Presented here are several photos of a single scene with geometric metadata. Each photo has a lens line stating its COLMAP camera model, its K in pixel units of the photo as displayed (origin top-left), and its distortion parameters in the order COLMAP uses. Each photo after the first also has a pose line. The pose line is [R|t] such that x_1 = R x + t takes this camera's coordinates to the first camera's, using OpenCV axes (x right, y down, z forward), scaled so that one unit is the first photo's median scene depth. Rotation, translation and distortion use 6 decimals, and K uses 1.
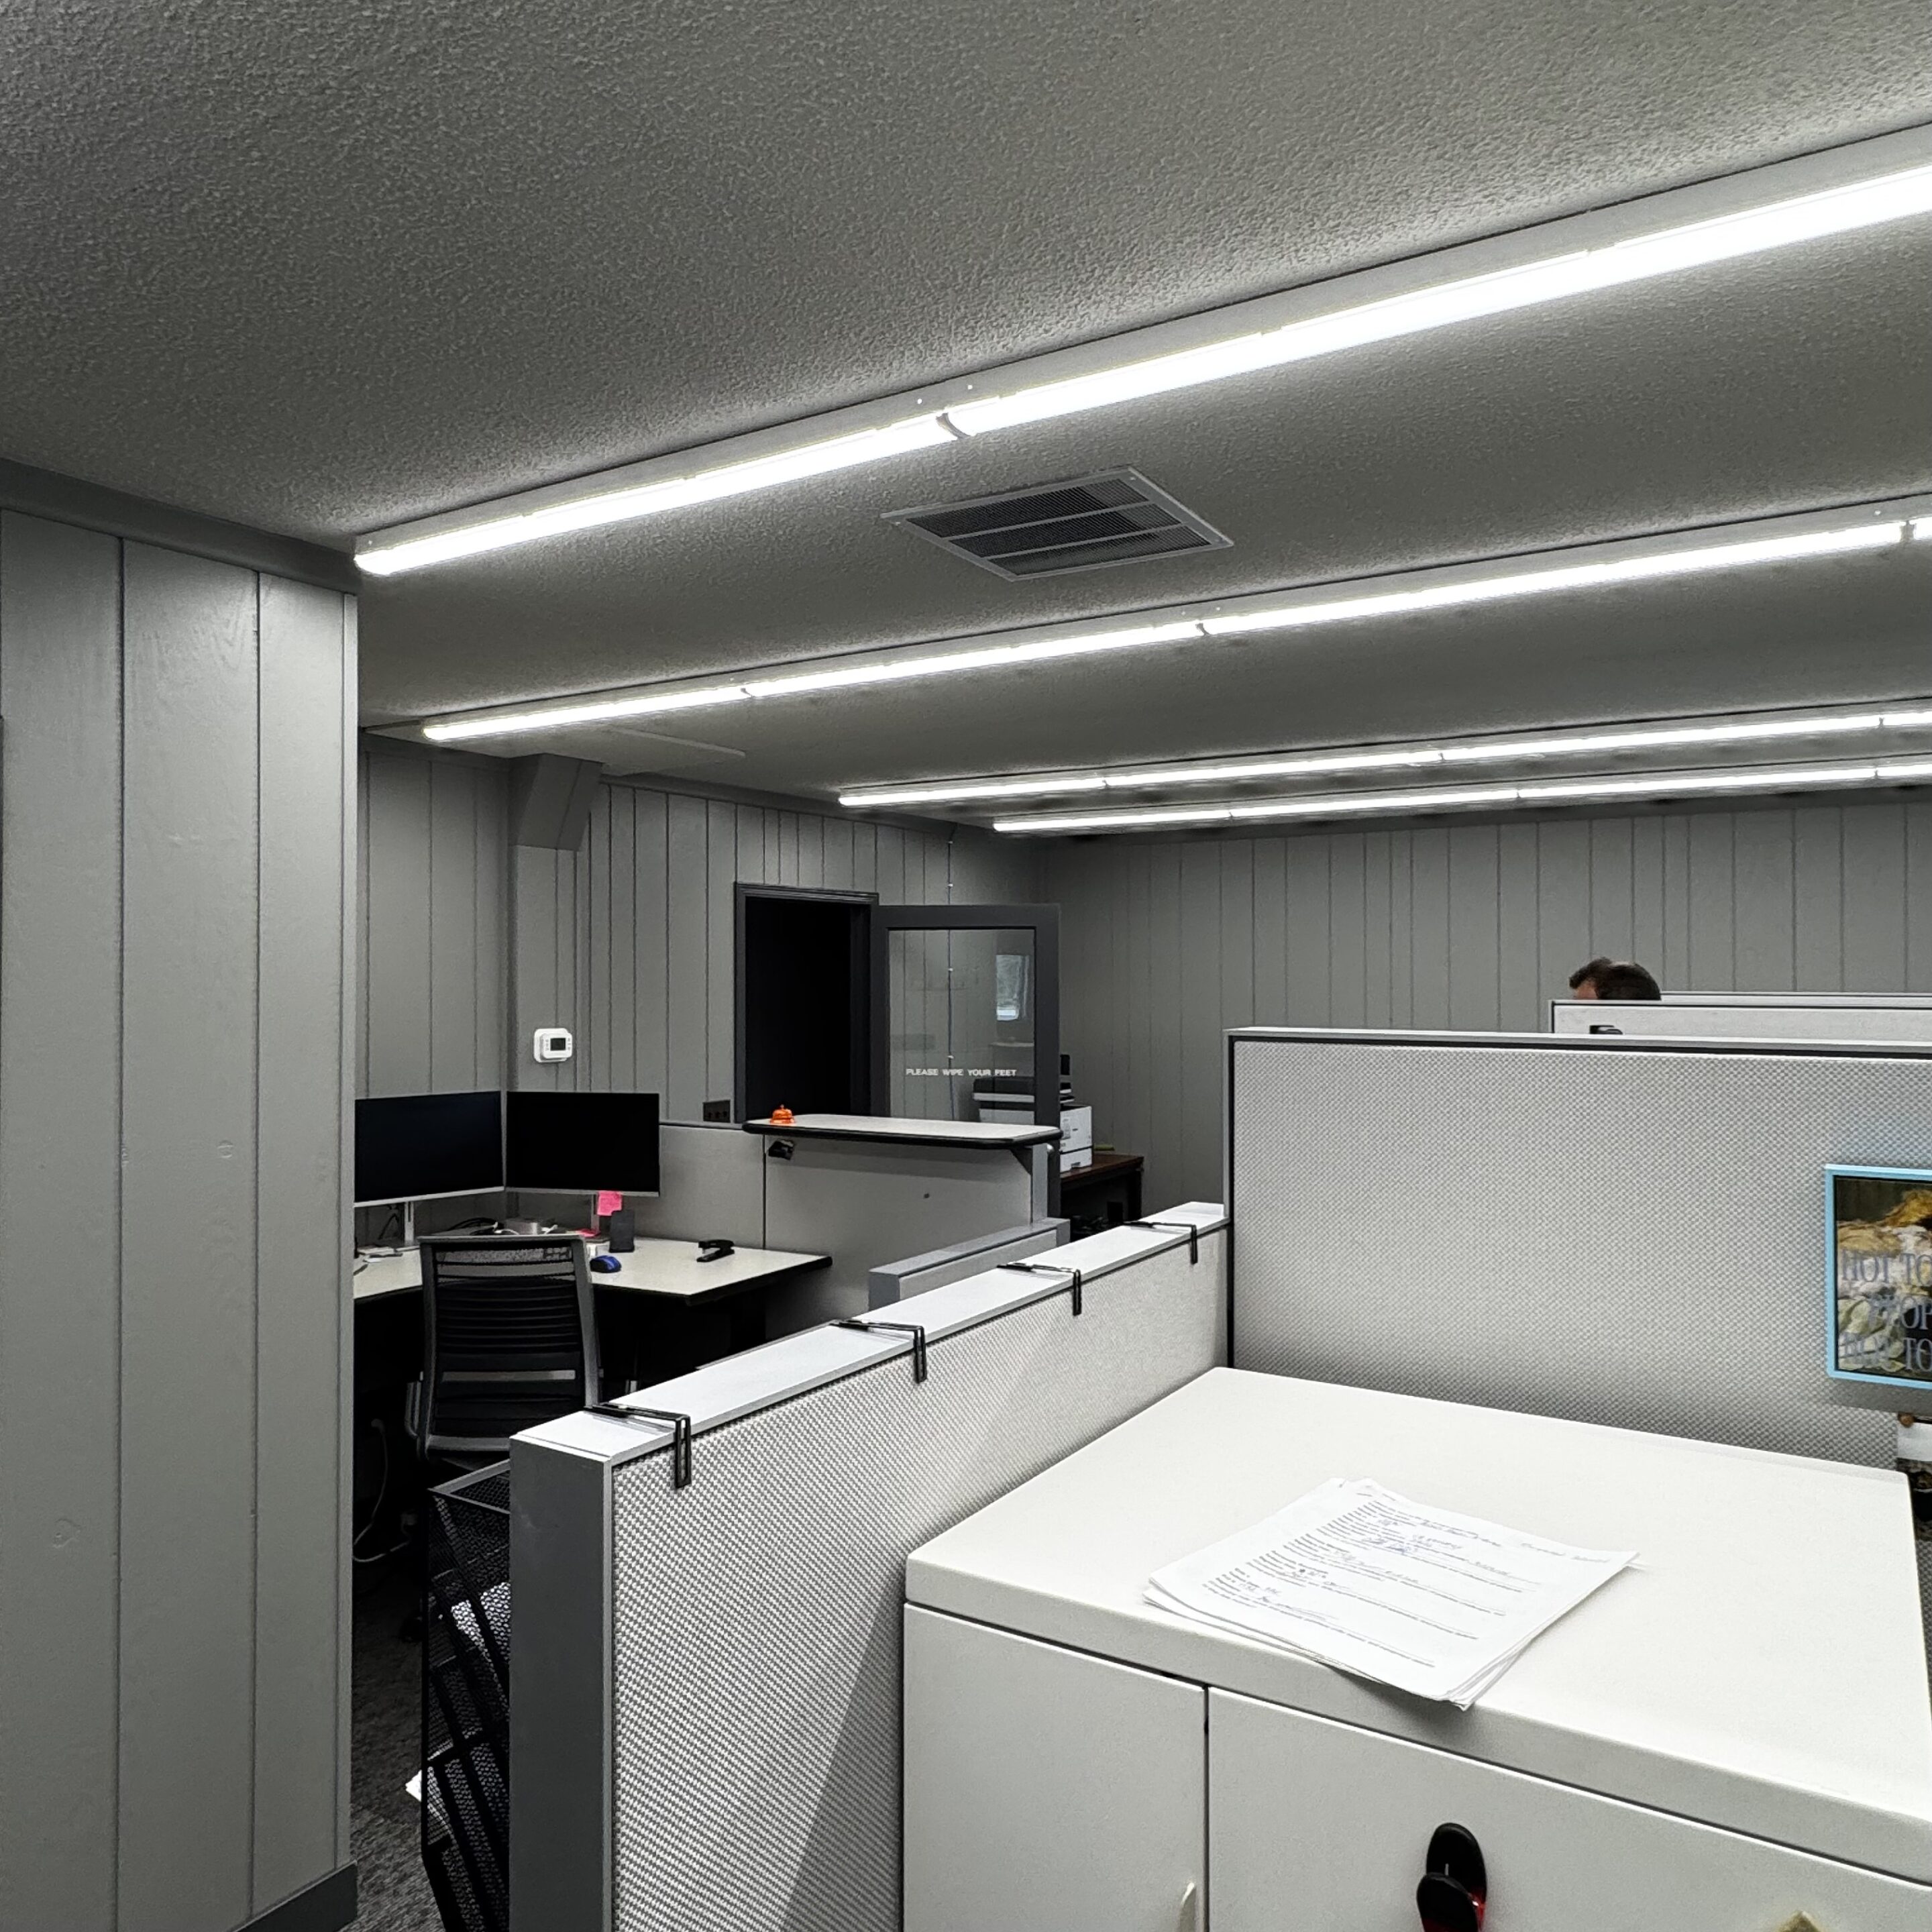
lens RADIAL K [[1434.8, 0, 963.2], [0, 1434.8, 960.8], [0, 0, 1]] dist [-0.010438, 0.005097]
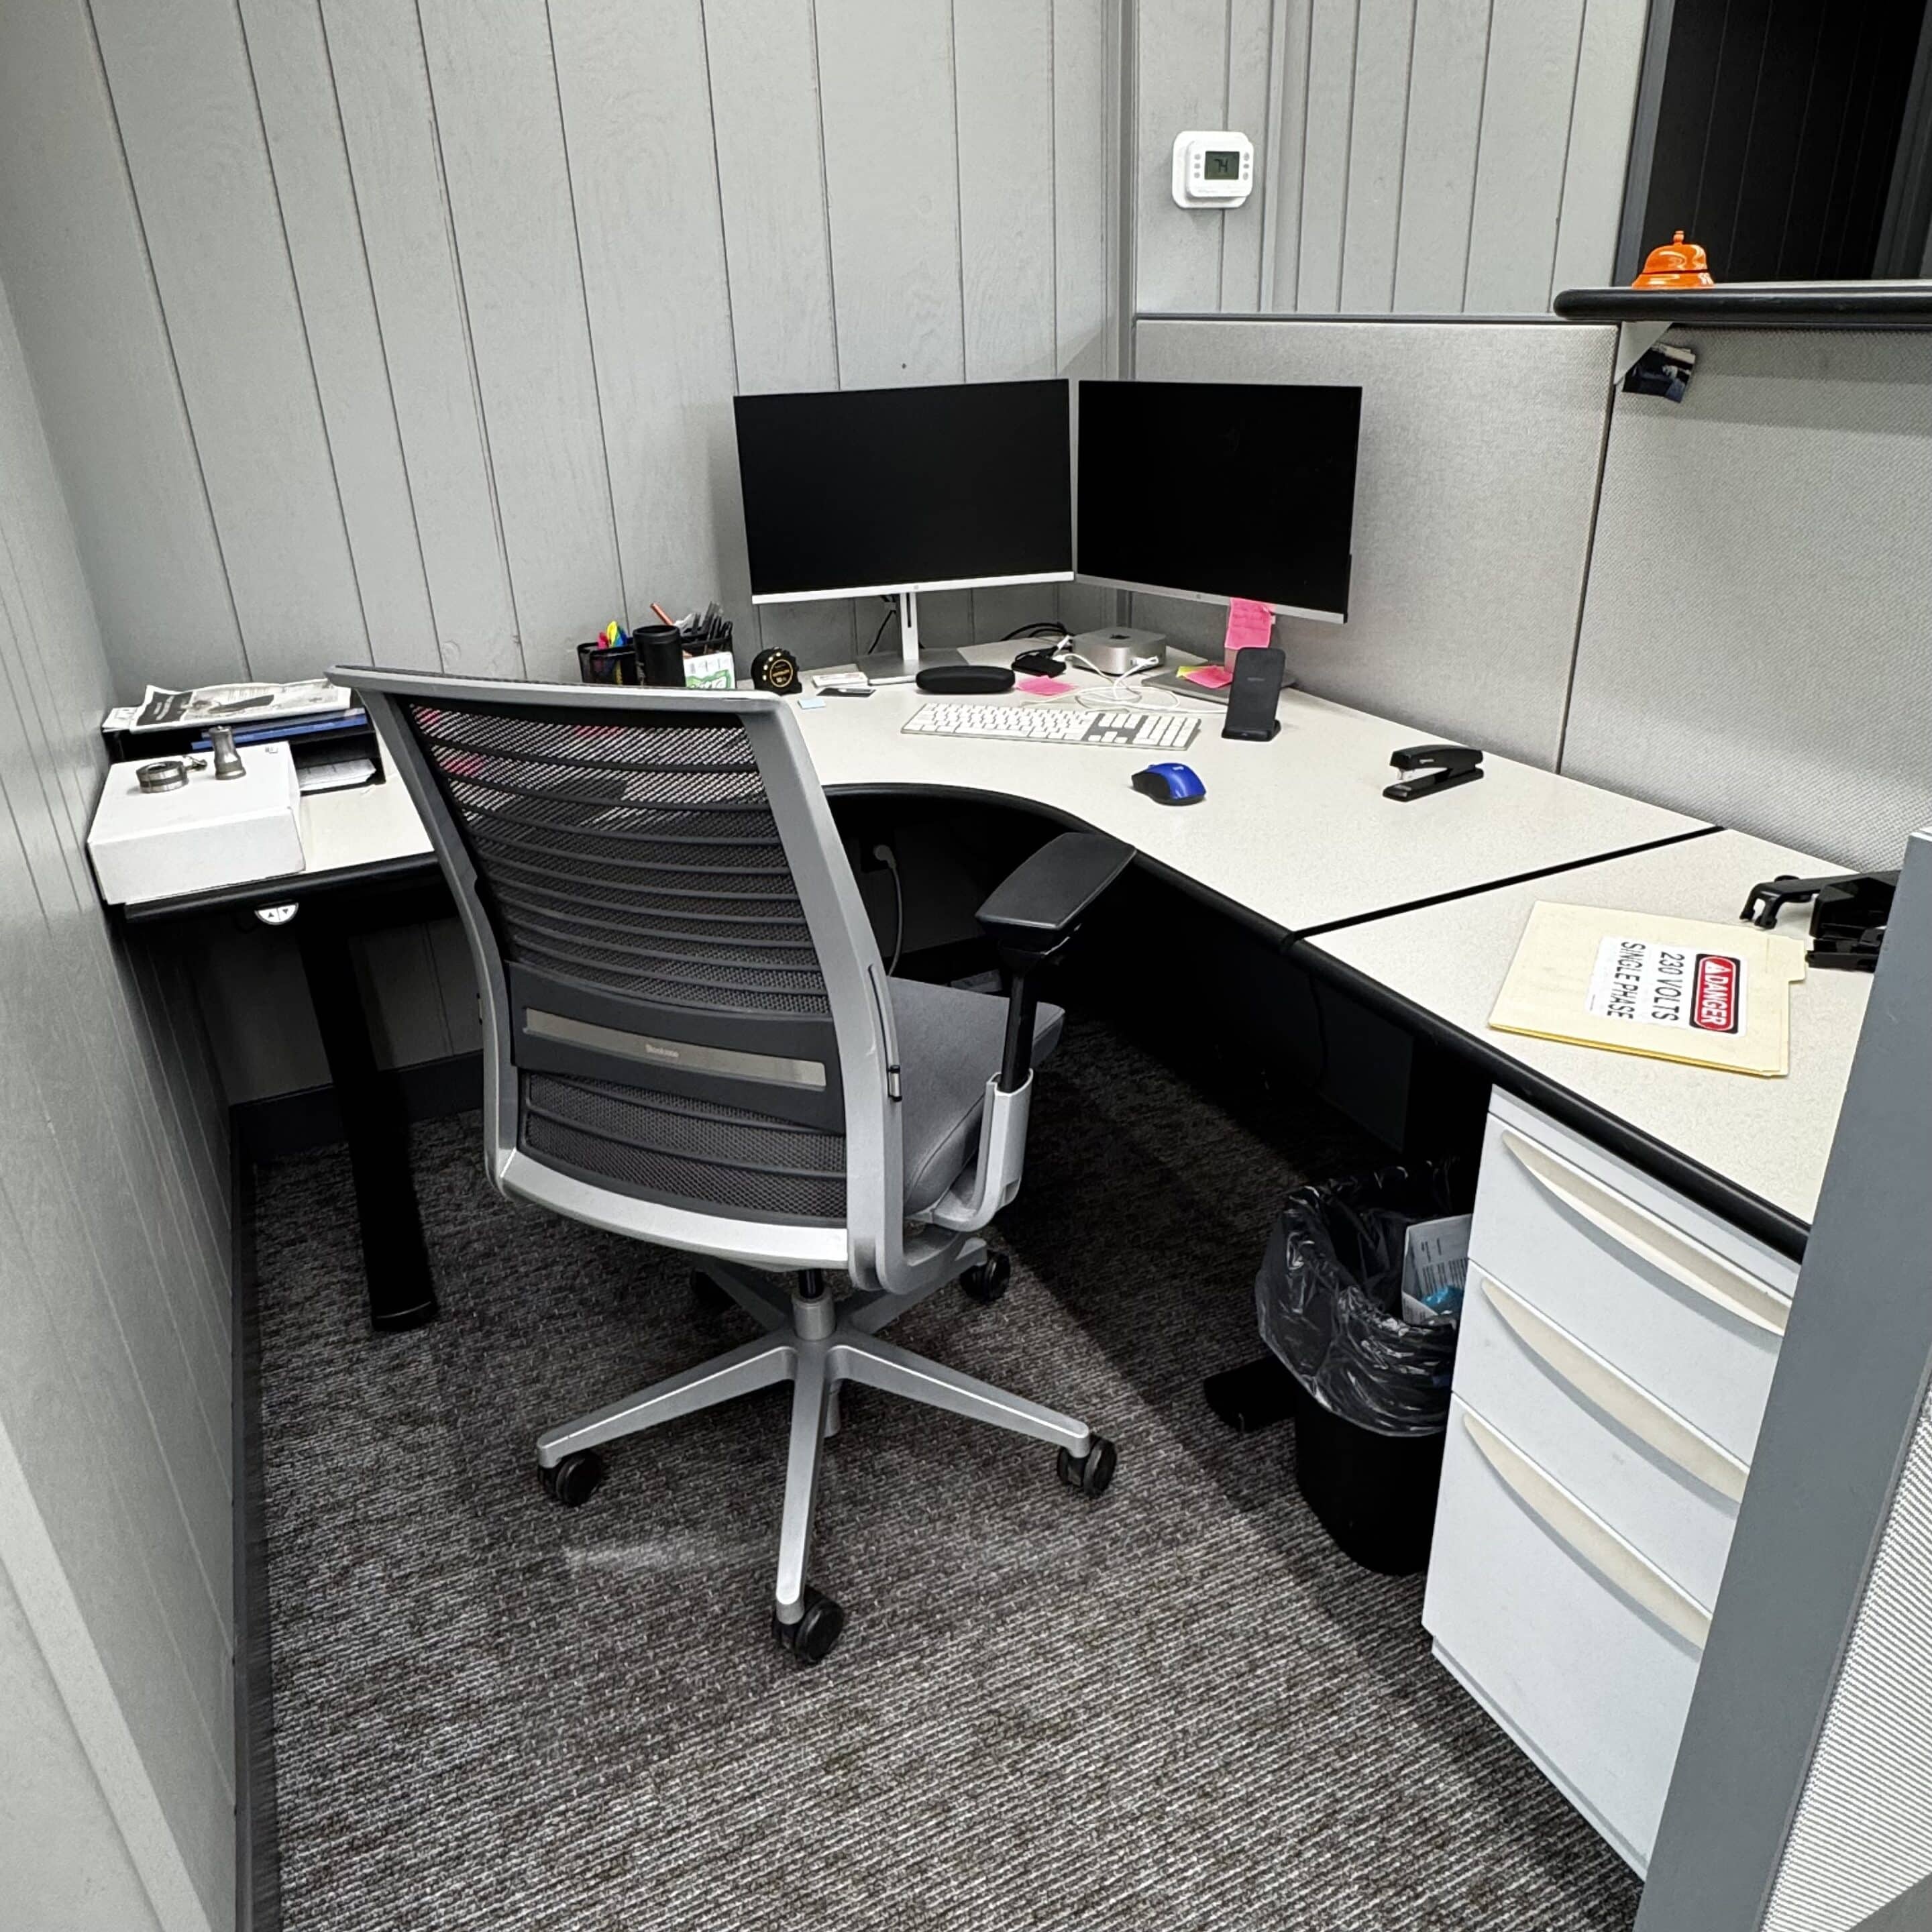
lens RADIAL K [[1469.1, 0, 958.2], [0, 1469.1, 952.1], [0, 0, 1]] dist [-0.001814, 0.000327]
pose [[0.831907, 0.204684, -0.515786, -0.048382], [0.043700, 0.902434, 0.428605, 0.092783], [0.553191, -0.379100, 0.741797, 0.536204]]
